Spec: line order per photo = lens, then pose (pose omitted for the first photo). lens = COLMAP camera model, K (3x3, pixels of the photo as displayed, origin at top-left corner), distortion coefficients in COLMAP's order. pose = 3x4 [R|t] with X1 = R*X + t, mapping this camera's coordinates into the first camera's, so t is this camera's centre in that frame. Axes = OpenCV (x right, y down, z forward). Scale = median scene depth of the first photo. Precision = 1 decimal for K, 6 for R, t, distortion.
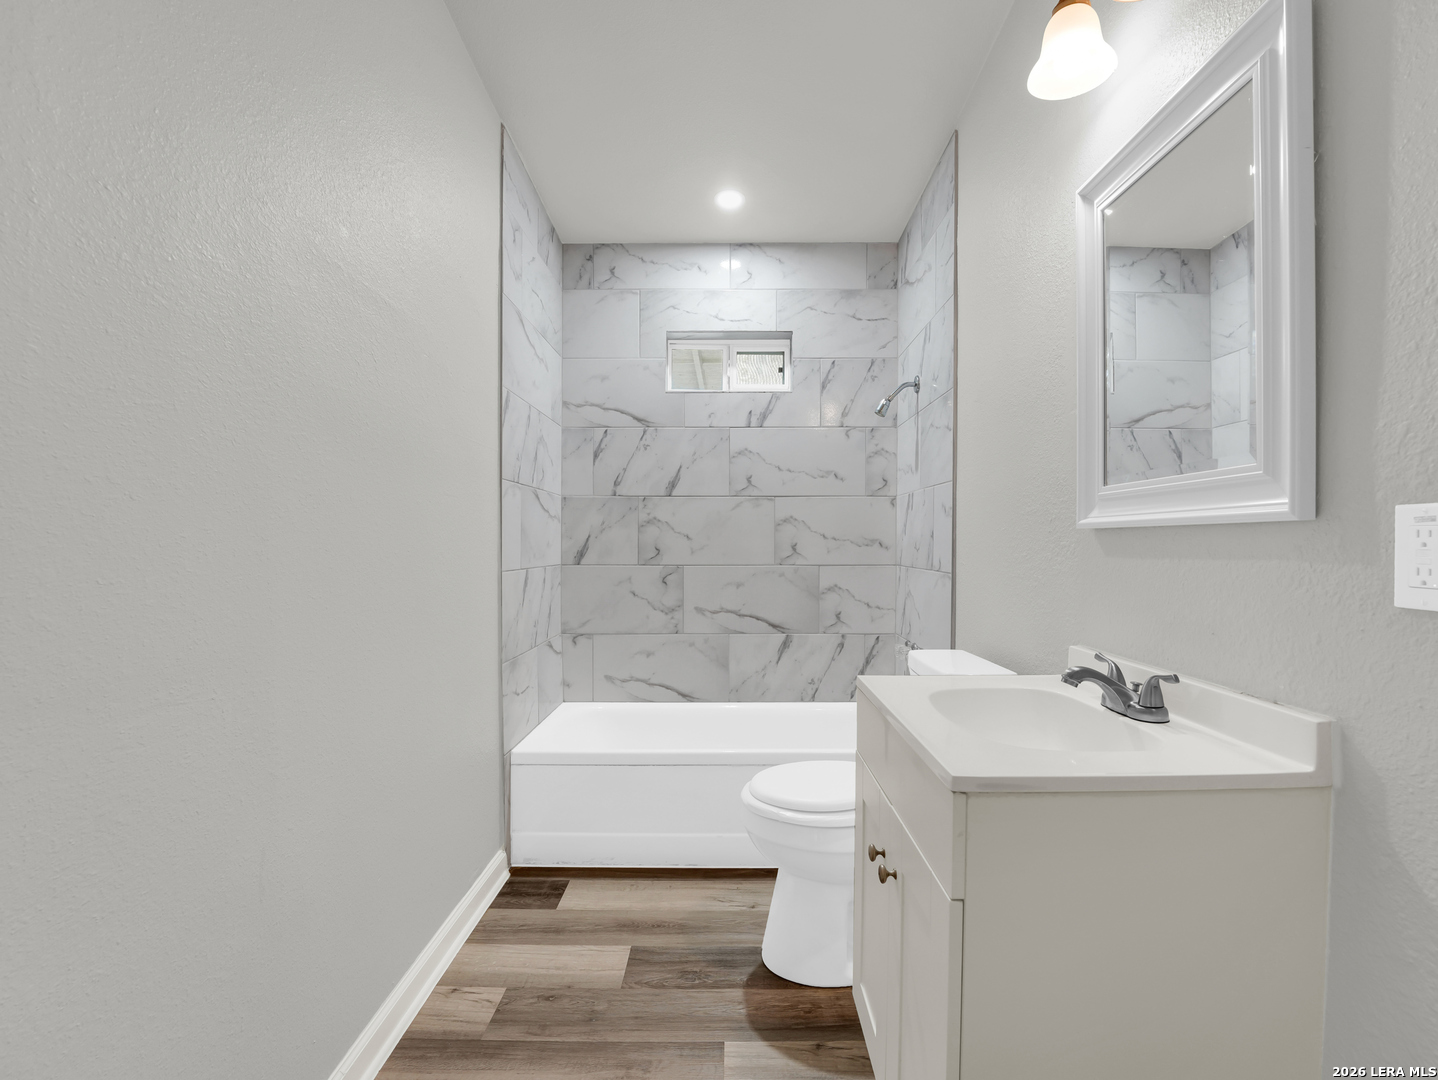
lens RADIAL K [[666.1, 0, 745.6], [0, 666.1, 542.4], [0, 0, 1]] dist [-0.021410, 0.000664]
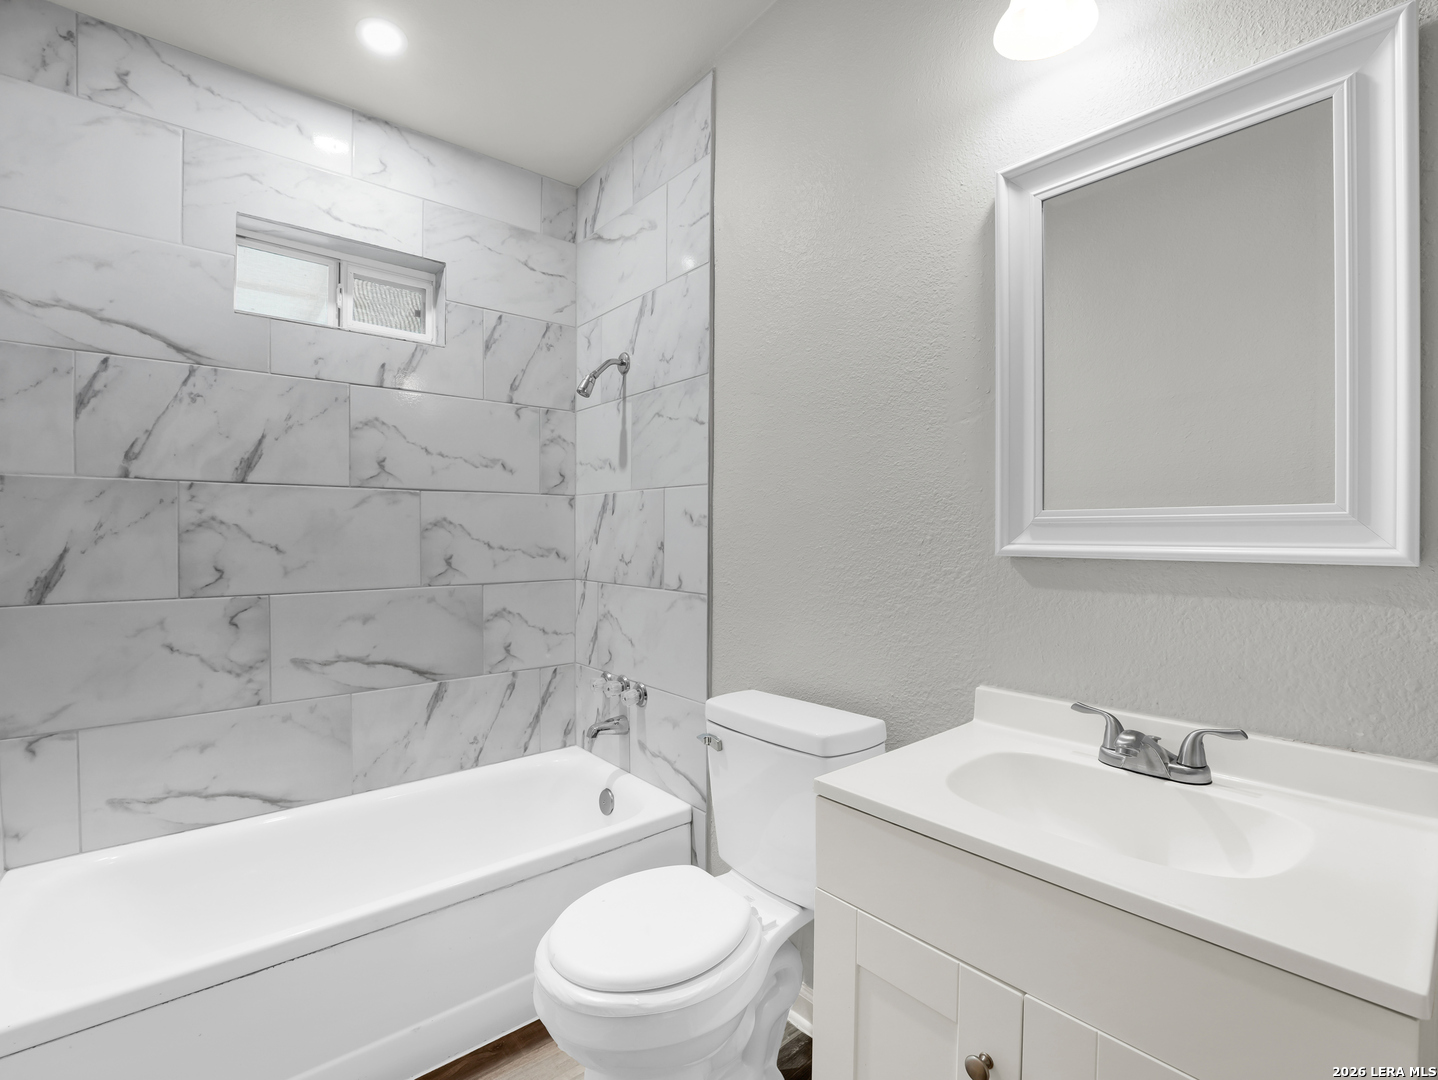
lens RADIAL K [[666.1, 0, 719.0], [0, 666.1, 537.7], [0, 0, 1]] dist [-0.021410, 0.000664]
pose [[0.774979, -0.003340, 0.631978, -0.157648], [-0.000777, 0.999980, 0.006238, -0.022926], [-0.631987, -0.005325, 0.774961, 0.253765]]
